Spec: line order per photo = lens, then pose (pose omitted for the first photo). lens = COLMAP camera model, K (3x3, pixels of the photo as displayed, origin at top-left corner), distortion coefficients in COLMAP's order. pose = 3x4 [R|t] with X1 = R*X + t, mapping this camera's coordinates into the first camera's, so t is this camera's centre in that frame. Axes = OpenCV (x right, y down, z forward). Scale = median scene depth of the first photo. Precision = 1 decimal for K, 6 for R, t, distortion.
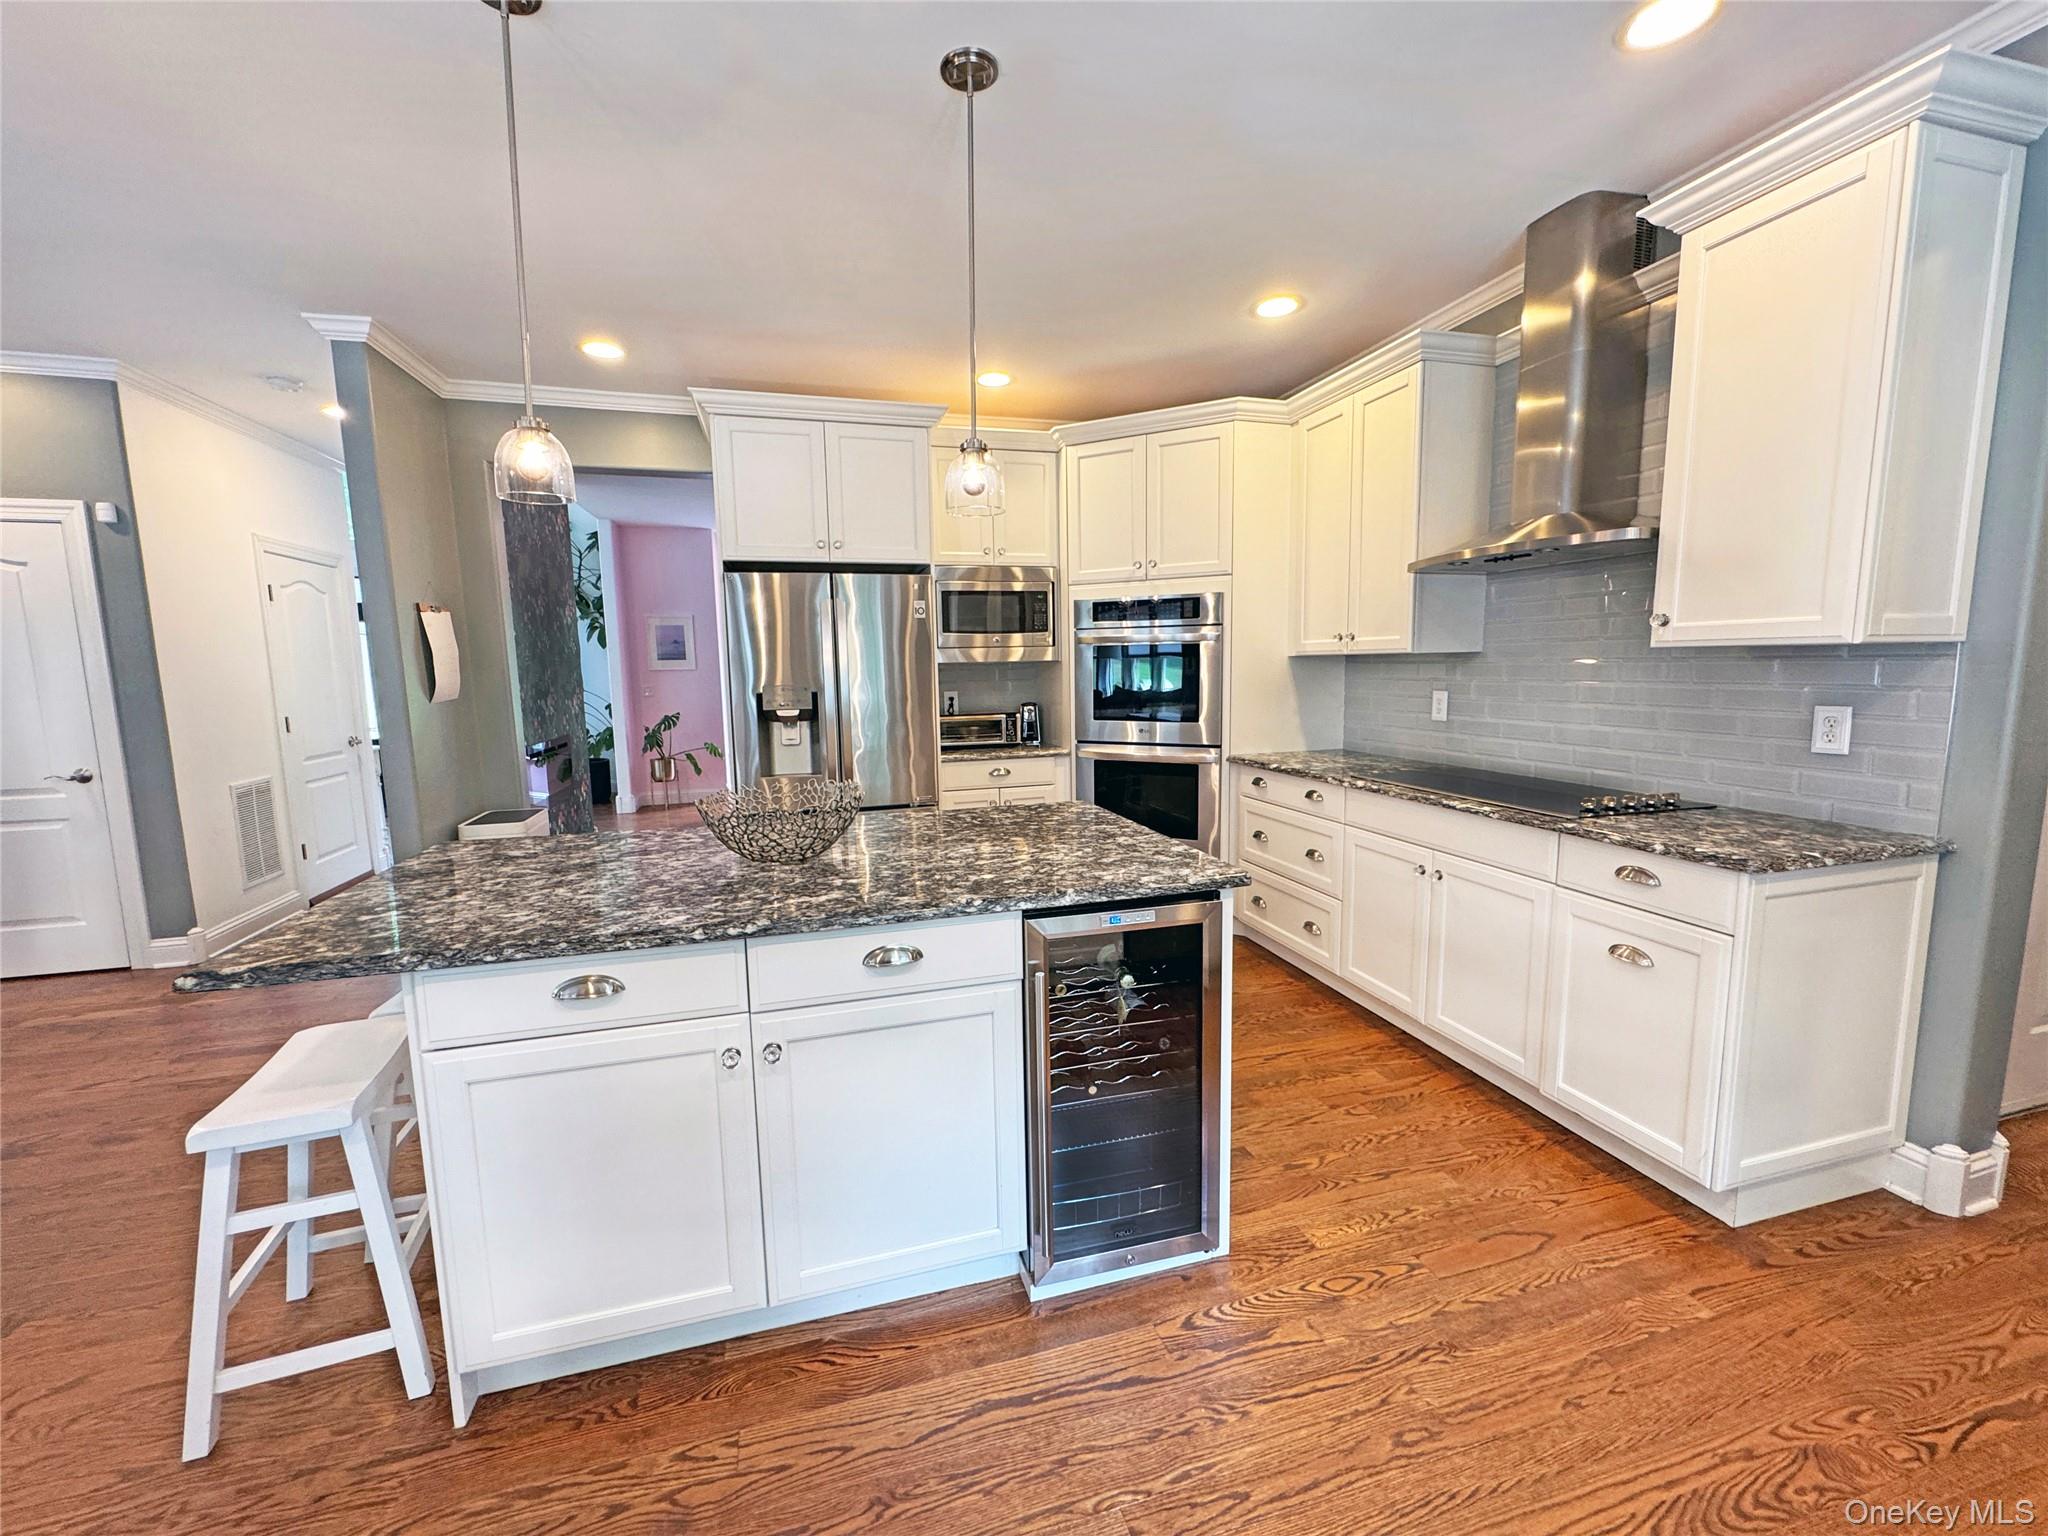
lens RADIAL K [[841.7, 0, 998.1], [0, 841.7, 765.8], [0, 0, 1]] dist [0.000623, 0.000029]
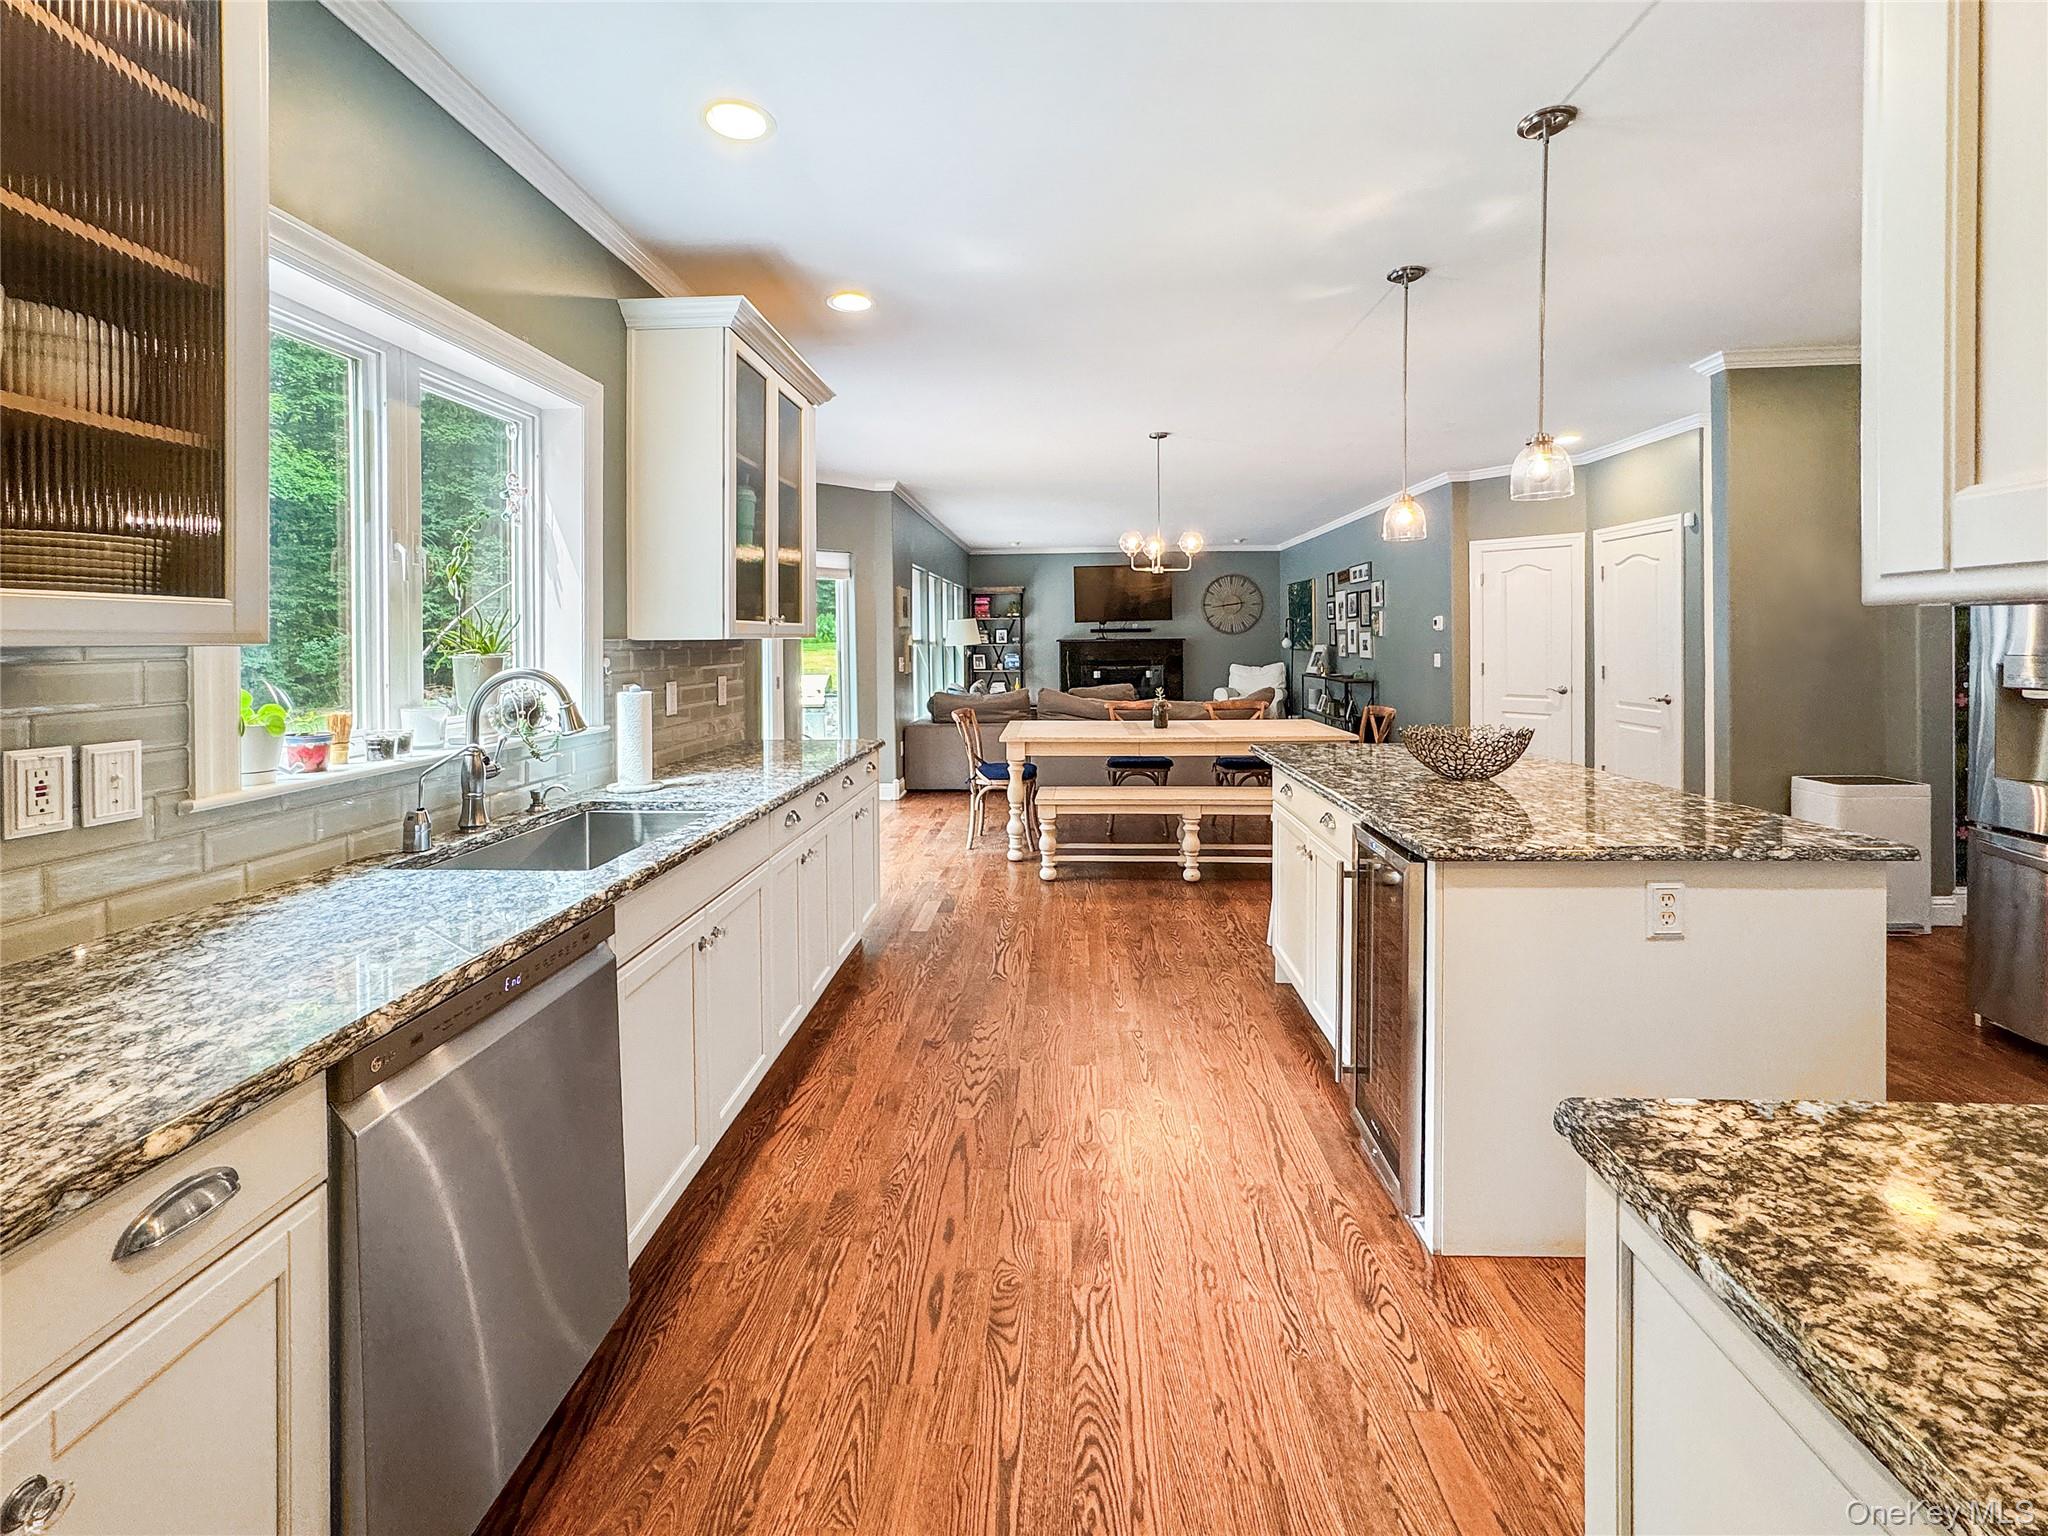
lens RADIAL K [[852.4, 0, 1028.9], [0, 852.4, 769.7], [0, 0, 1]] dist [-0.042928, 0.015905]
pose [[-0.321957, 0.158183, -0.933446, 0.675124], [-0.097143, 0.975220, 0.198768, -0.057062], [0.941757, 0.154672, -0.298613, 0.424631]]
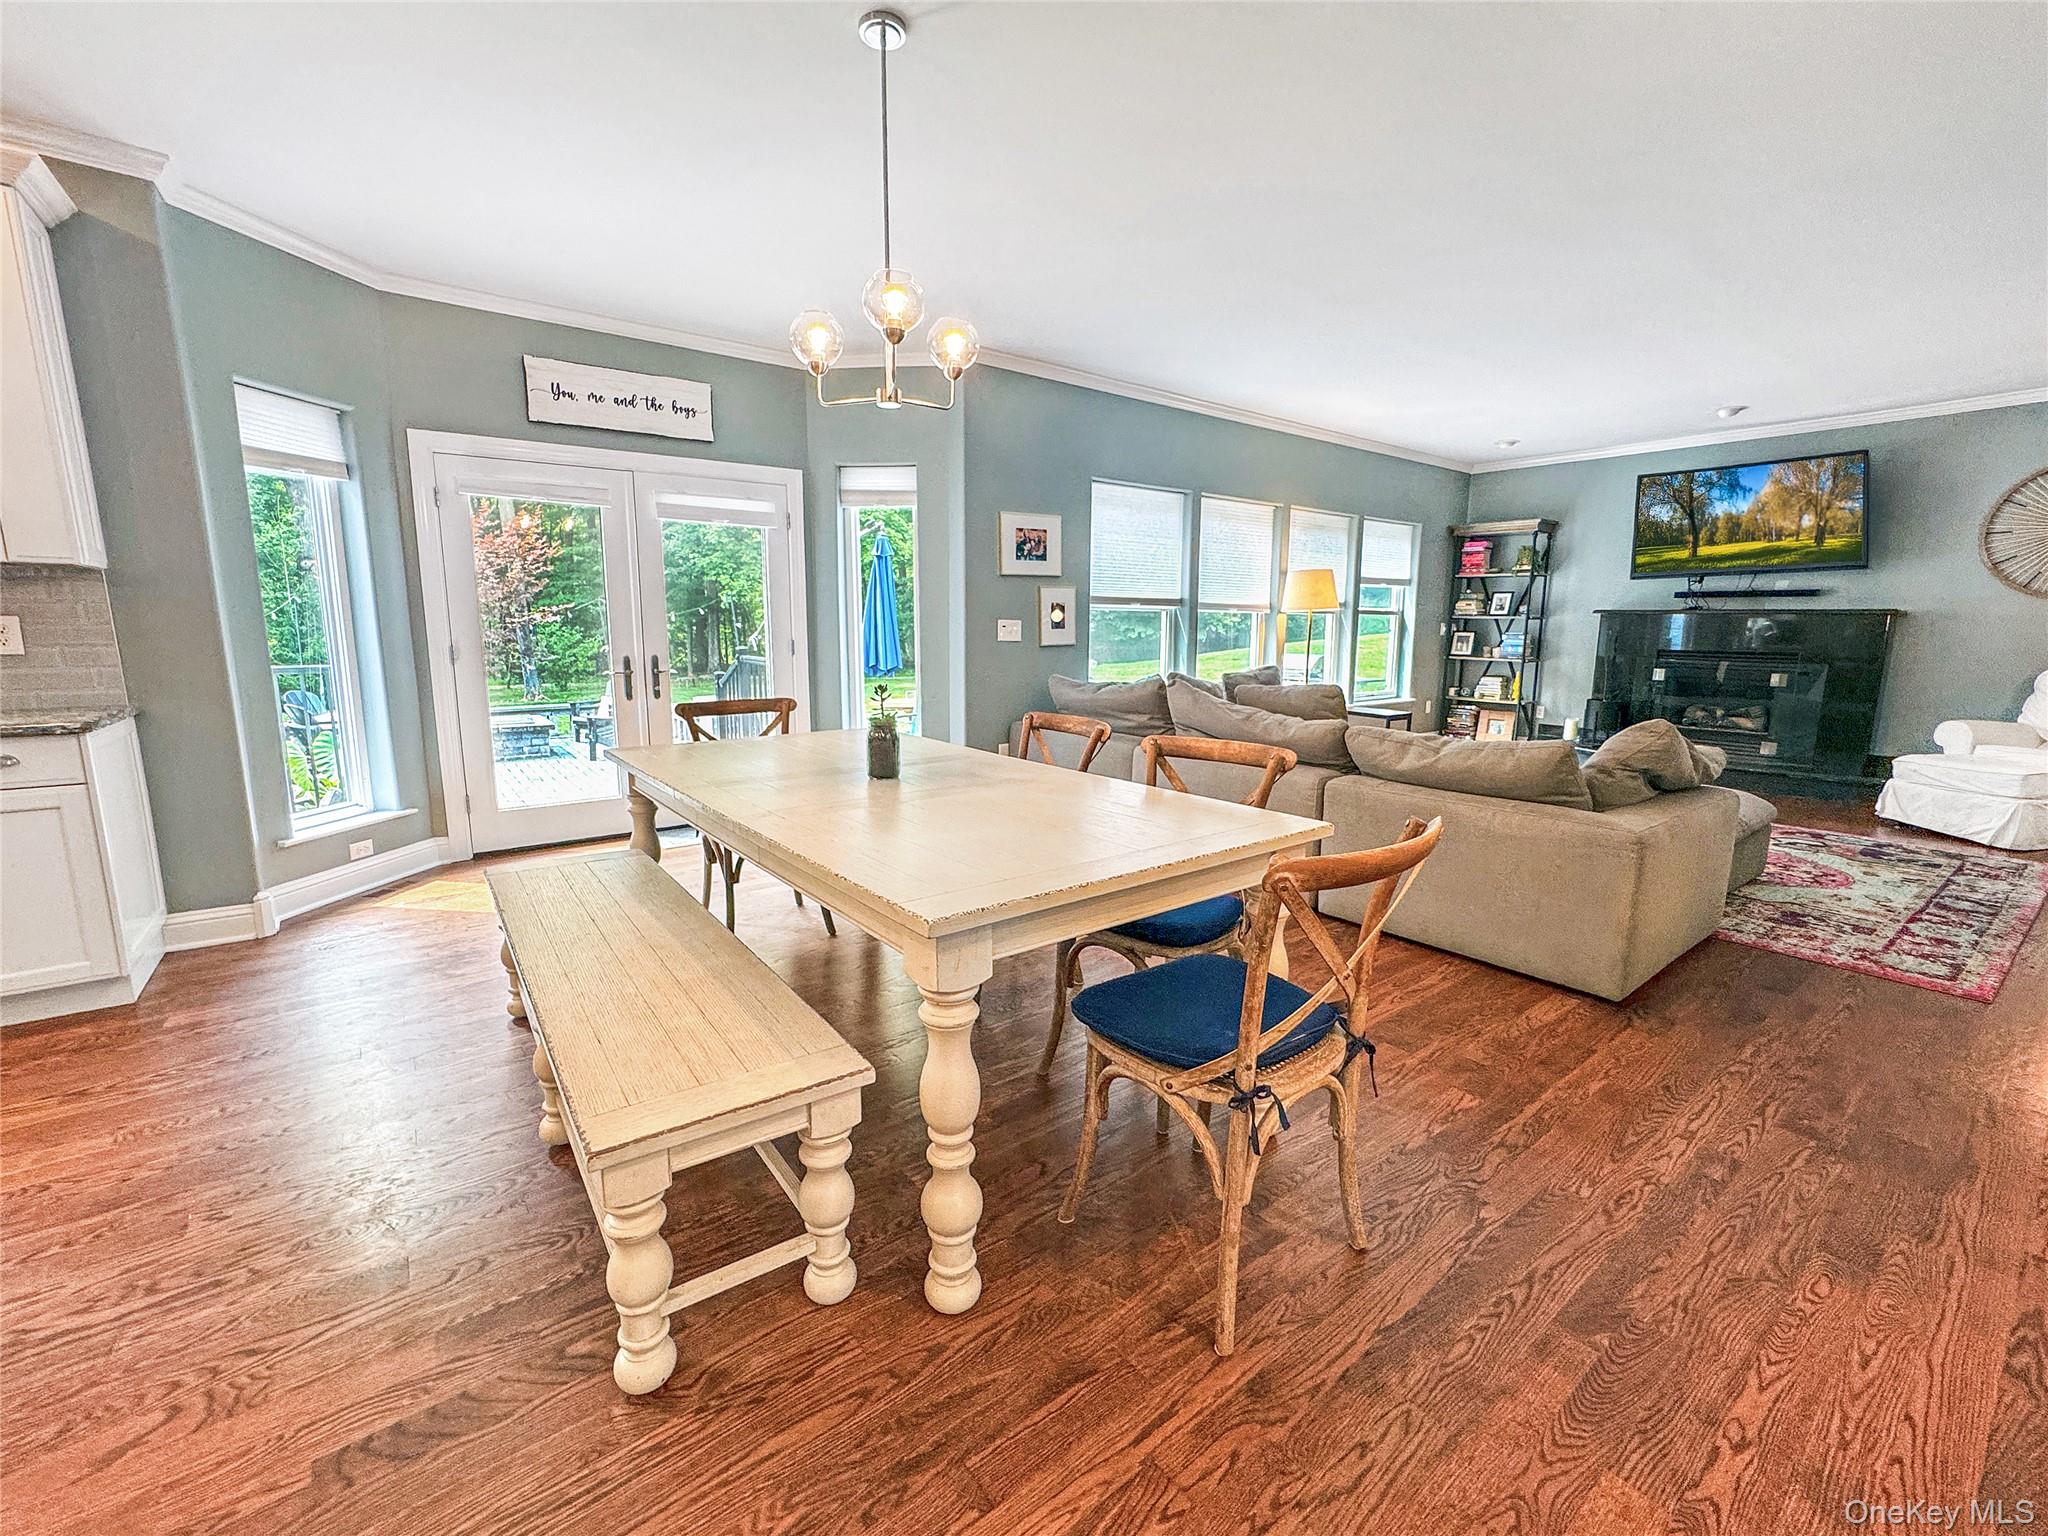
lens RADIAL K [[852.4, 0, 1028.9], [0, 852.4, 769.7], [0, 0, 1]] dist [-0.042928, 0.015905]
pose [[-0.932373, 0.071377, -0.354382, -0.744401], [-0.034819, 0.958024, 0.284567, -0.049350], [0.359818, 0.277662, -0.890750, 0.807937]]
